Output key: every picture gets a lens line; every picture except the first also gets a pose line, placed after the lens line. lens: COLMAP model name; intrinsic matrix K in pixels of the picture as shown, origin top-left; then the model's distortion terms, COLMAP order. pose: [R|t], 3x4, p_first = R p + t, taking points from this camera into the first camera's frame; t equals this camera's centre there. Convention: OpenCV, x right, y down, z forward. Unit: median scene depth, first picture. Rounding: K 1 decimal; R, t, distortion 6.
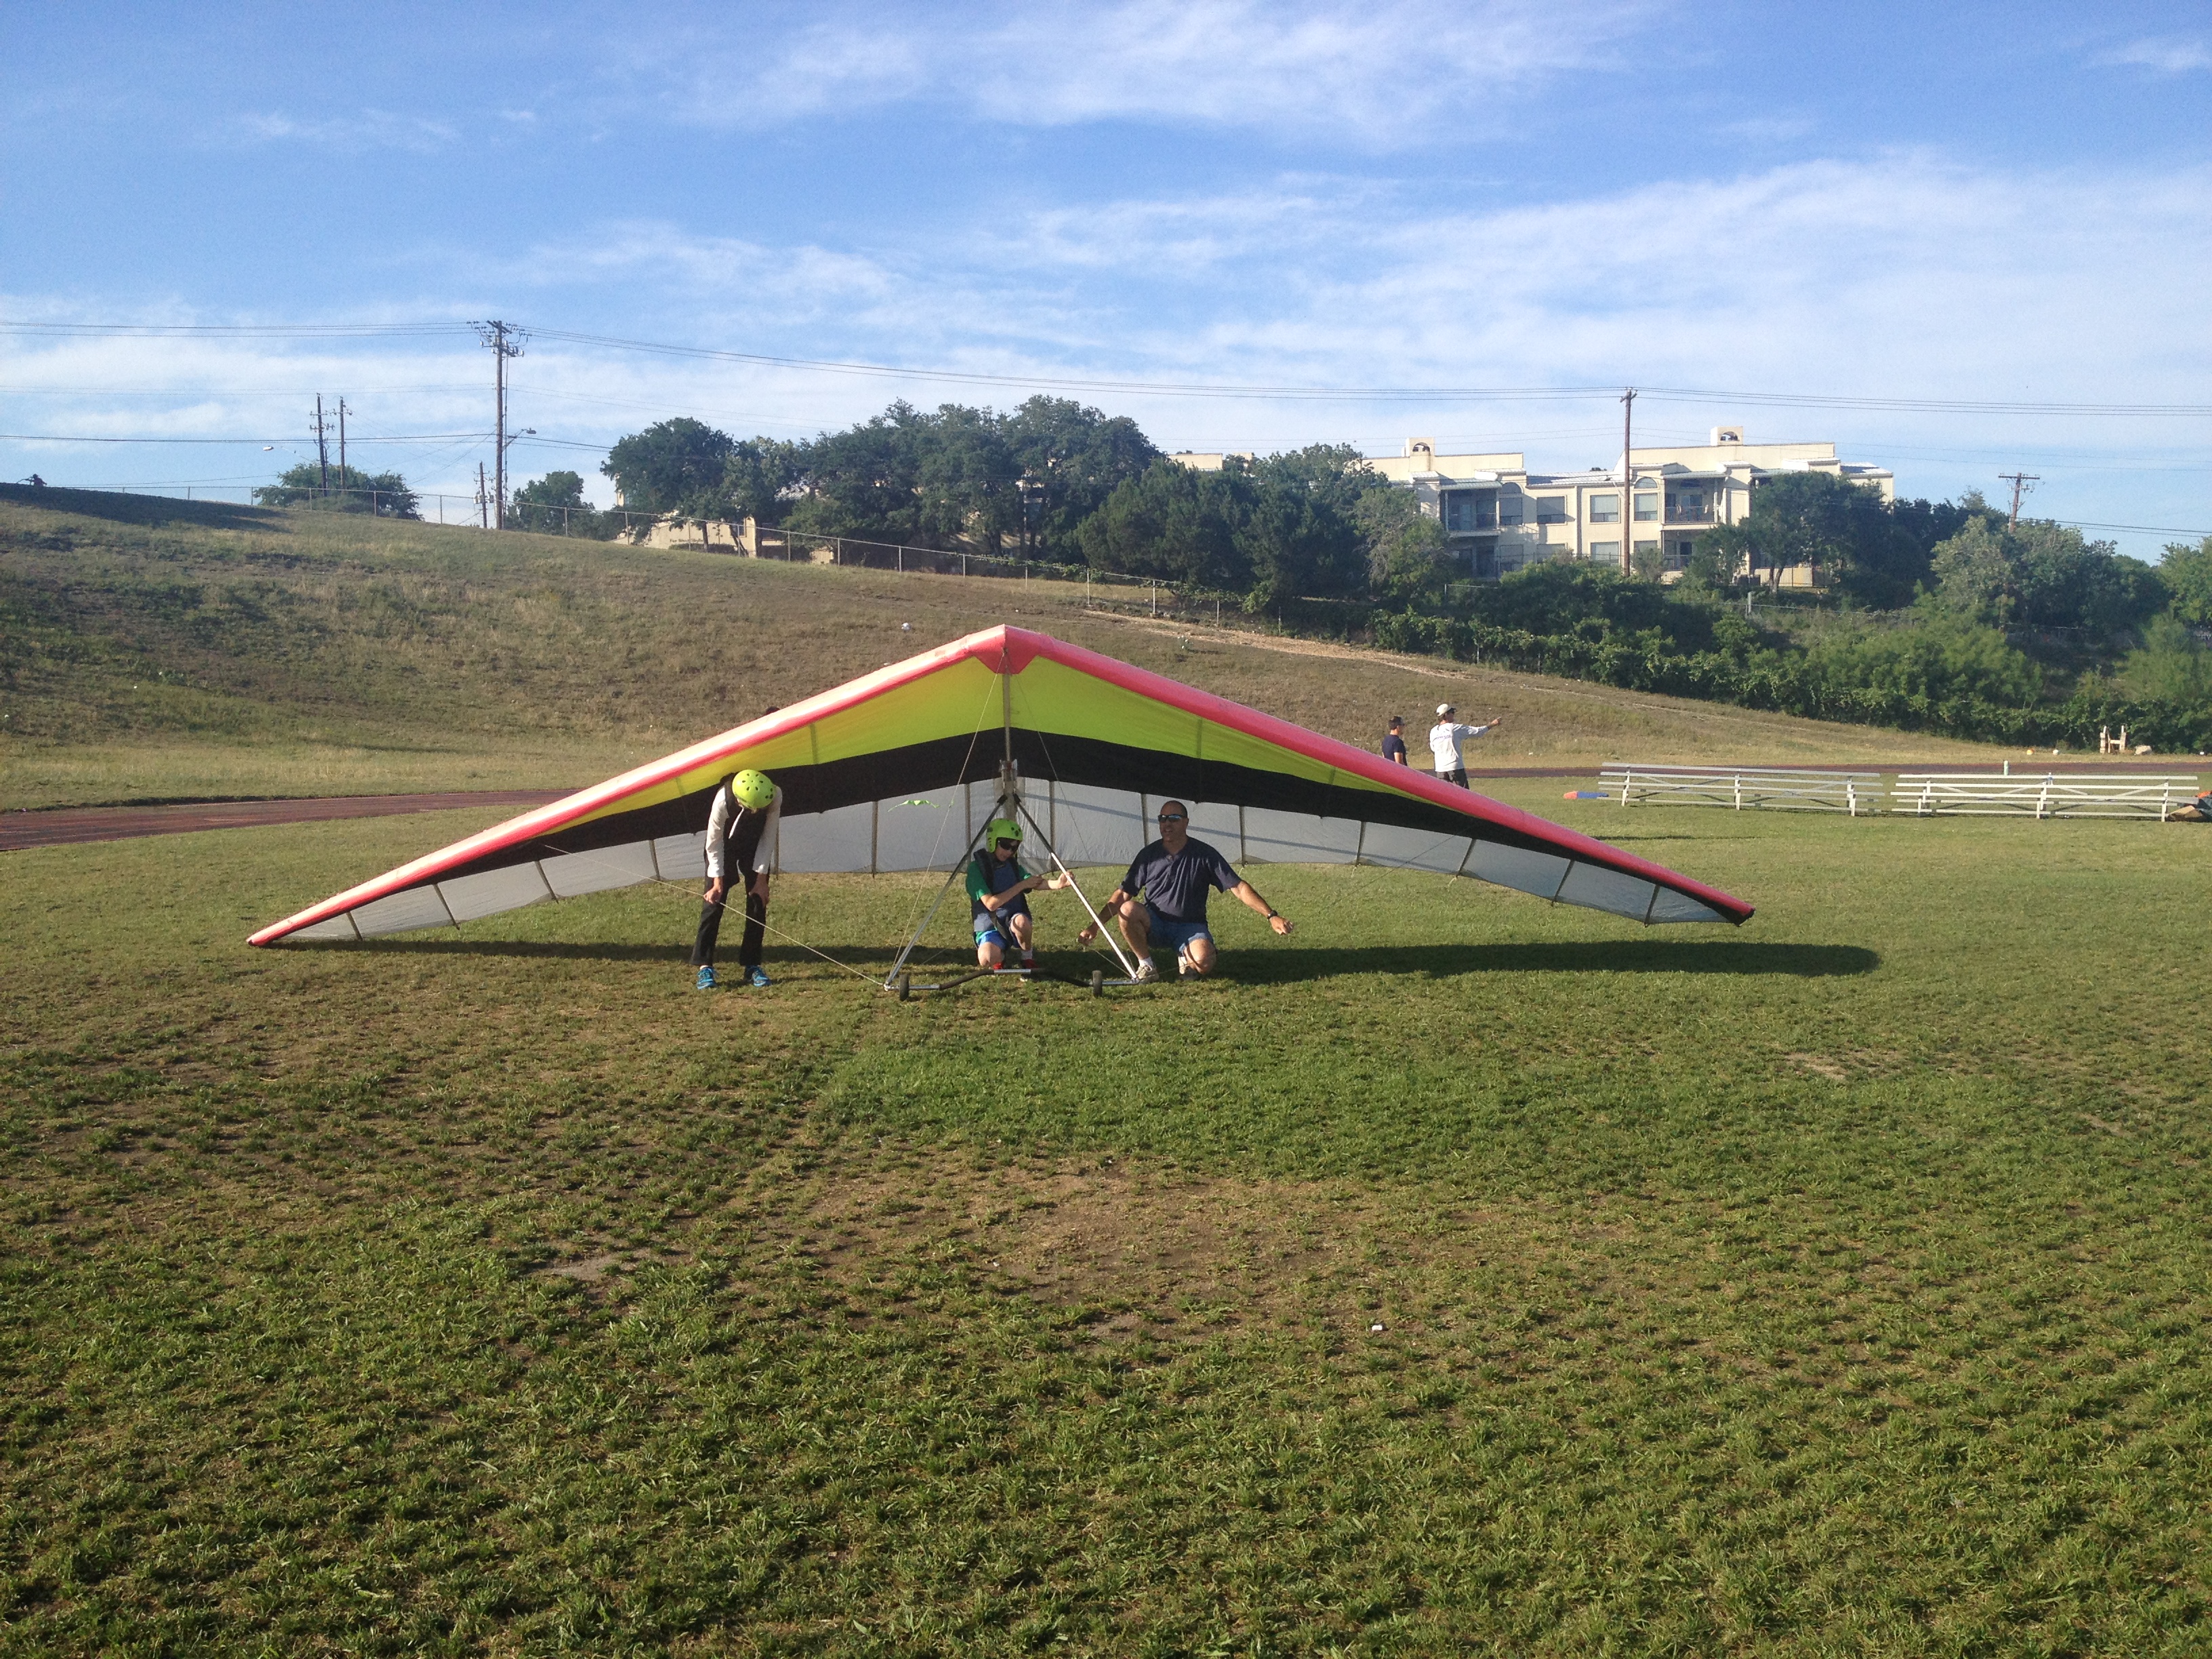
lens RADIAL K [[2074.4, 0, 1091.2], [0, 2074.4, 804.8], [0, 0, 1]] dist [0.130629, -0.285134]
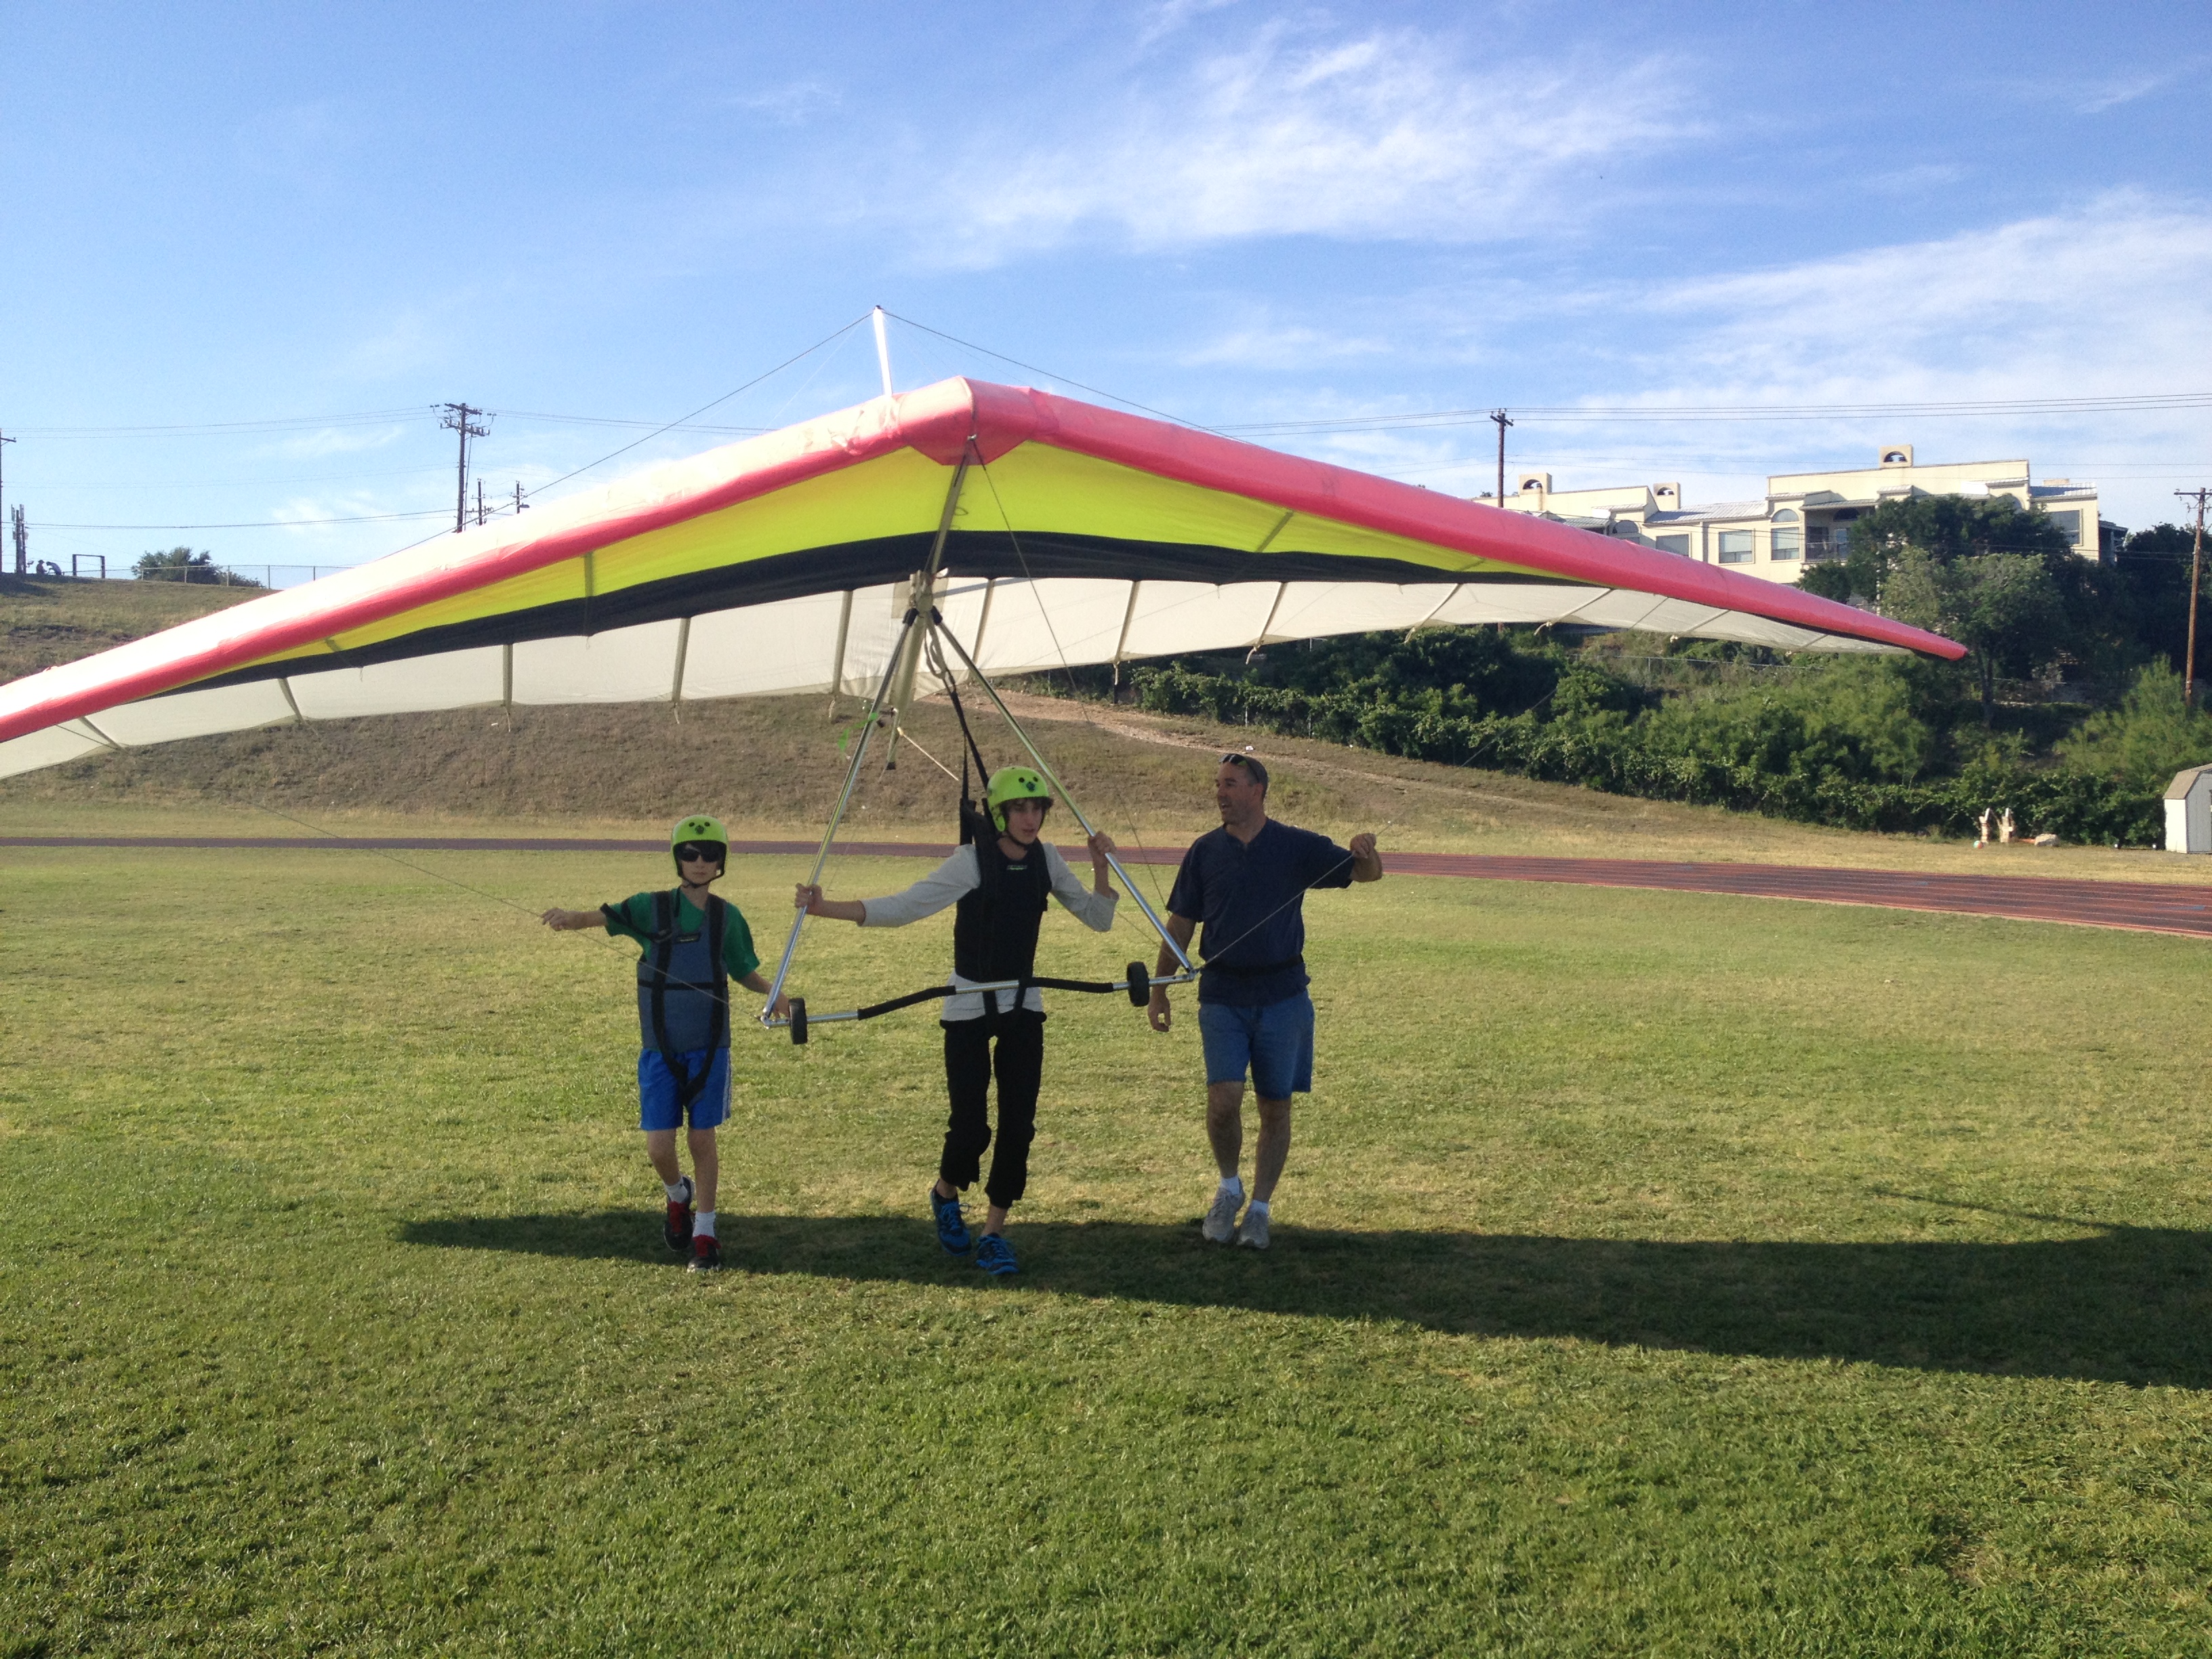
lens RADIAL K [[2076.2, 0, 1087.7], [0, 2076.2, 809.4], [0, 0, 1]] dist [0.139408, -0.304063]
pose [[0.929807, 0.015718, -0.367711, 0.329842], [-0.026098, 0.999388, -0.023272, -0.007235], [0.367120, 0.031235, 0.929649, 0.109470]]
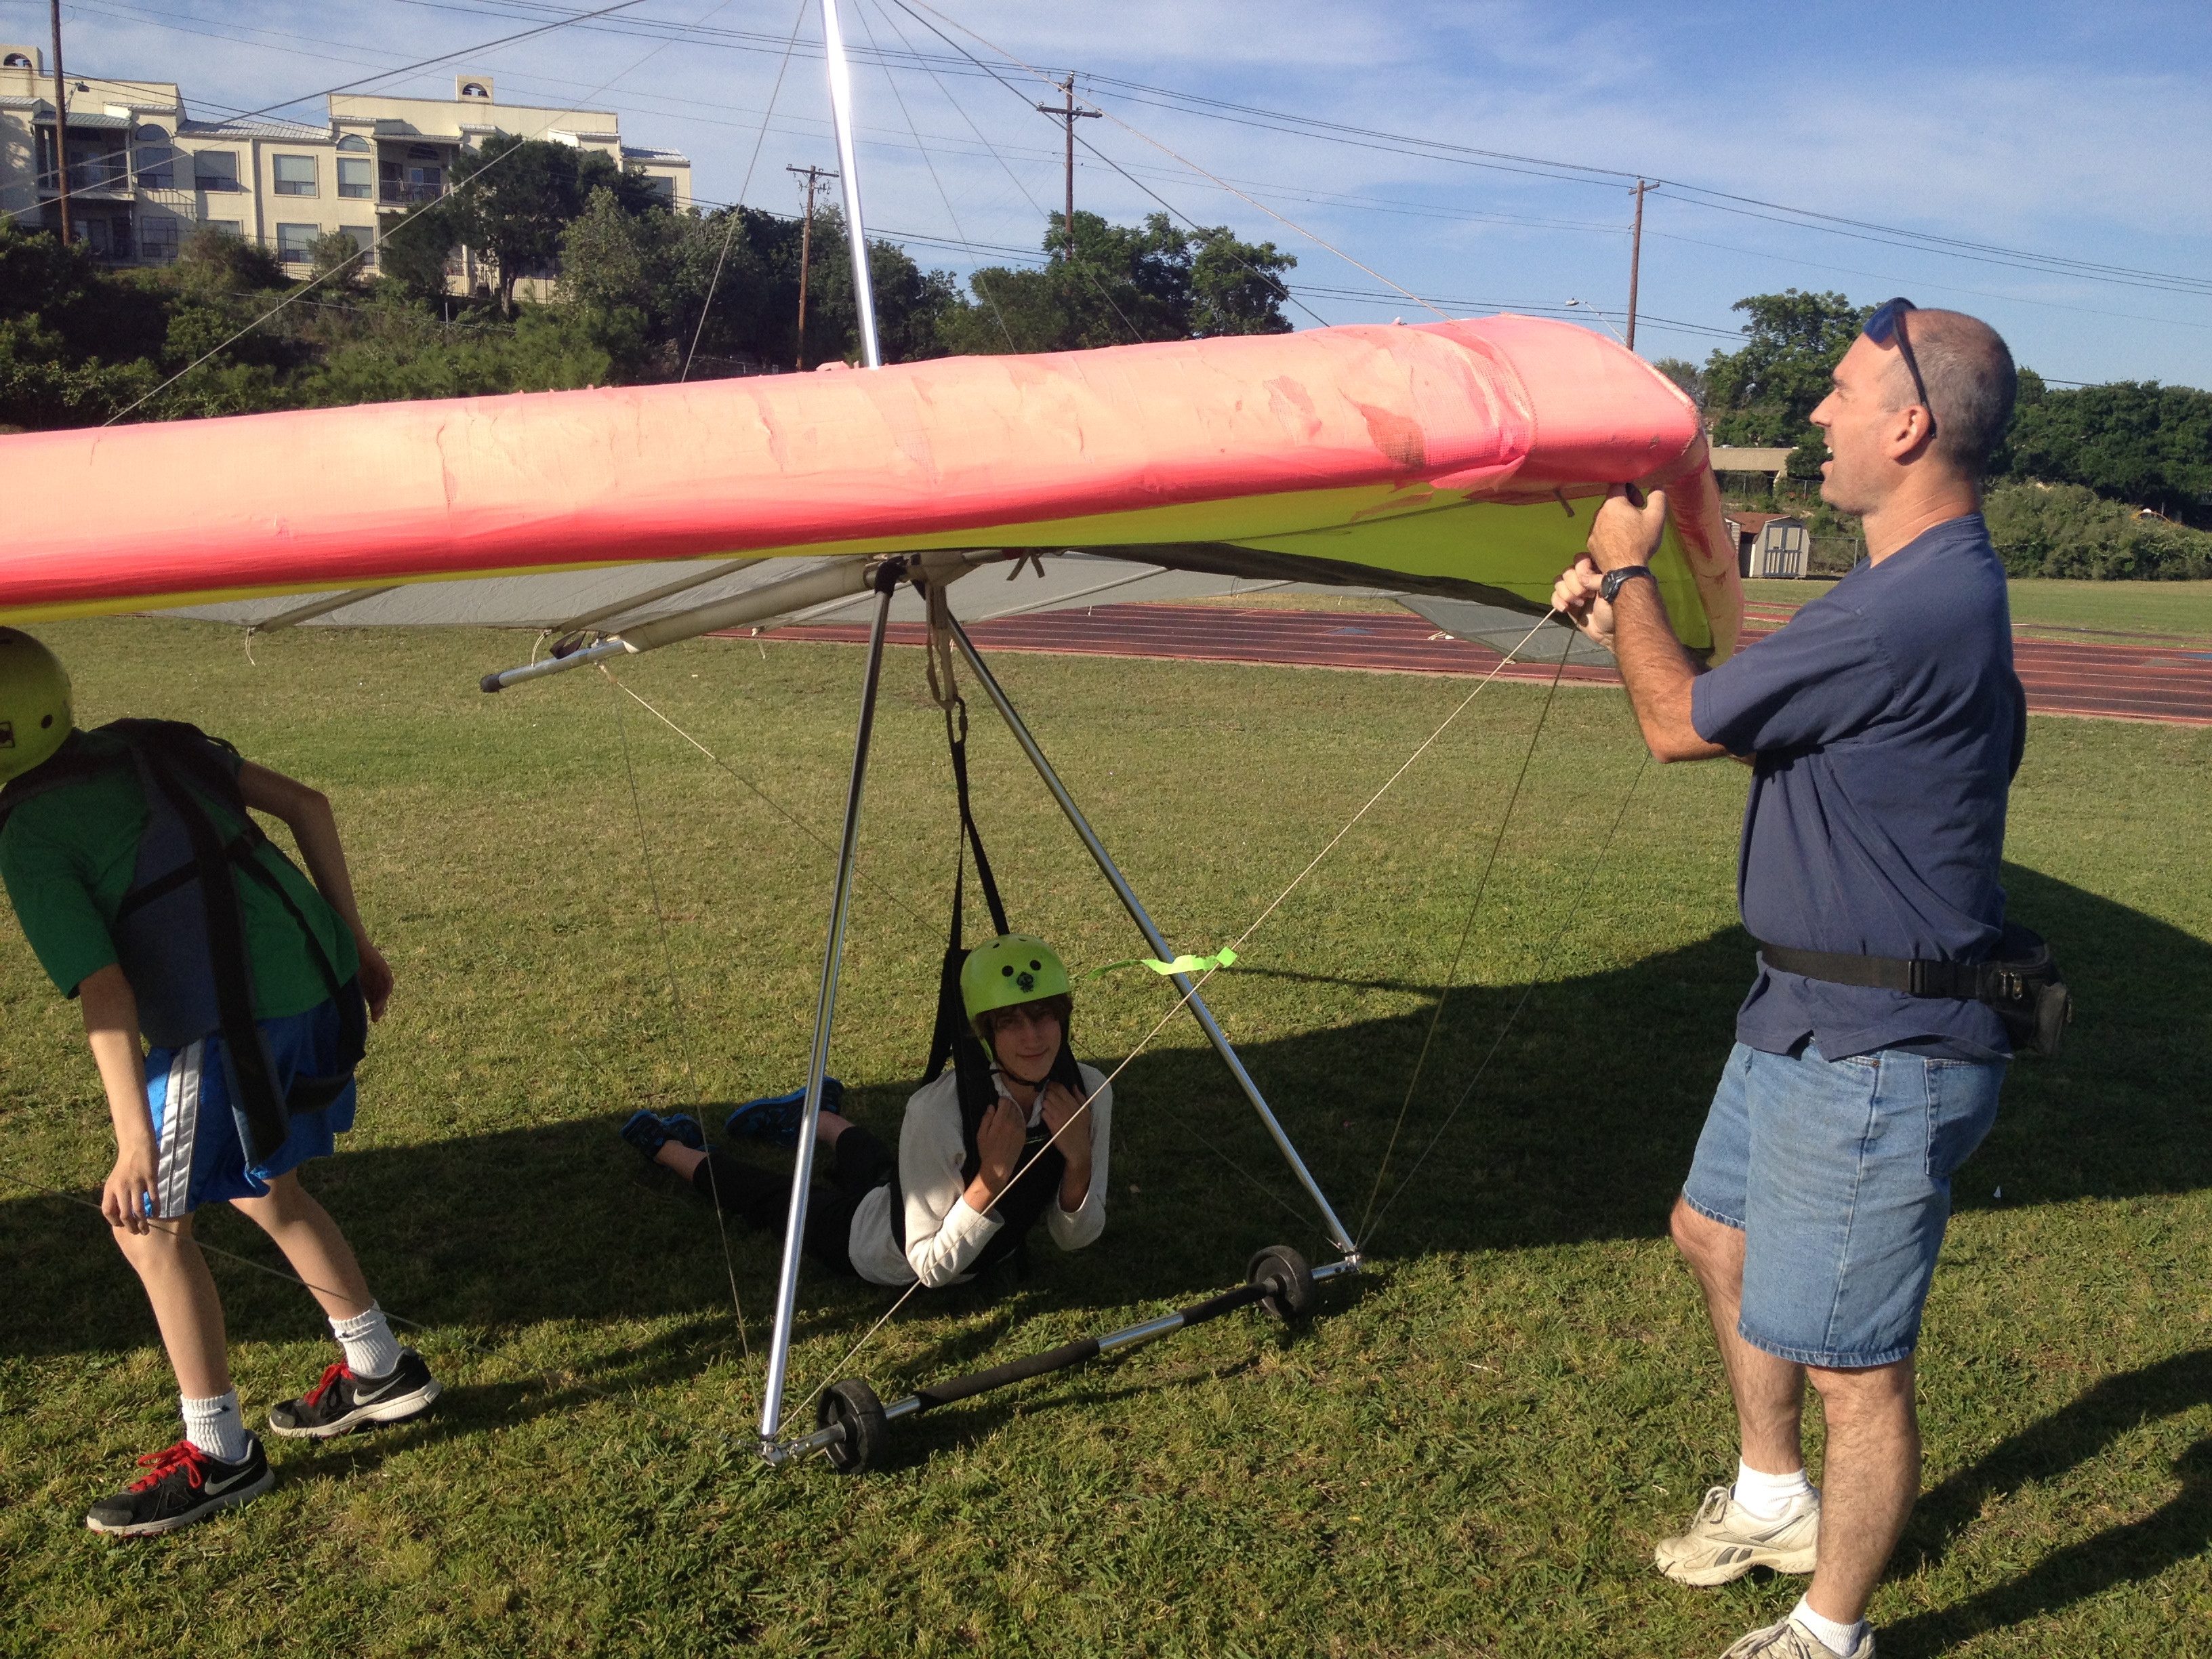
lens RADIAL K [[2076.7, 0, 1090.3], [0, 2076.7, 818.0], [0, 0, 1]] dist [0.129670, -0.260713]
pose [[0.934716, -0.024882, 0.354524, 0.249209], [-0.016281, 0.993501, 0.112656, -0.010411], [-0.355023, -0.111073, 0.928236, 0.225766]]
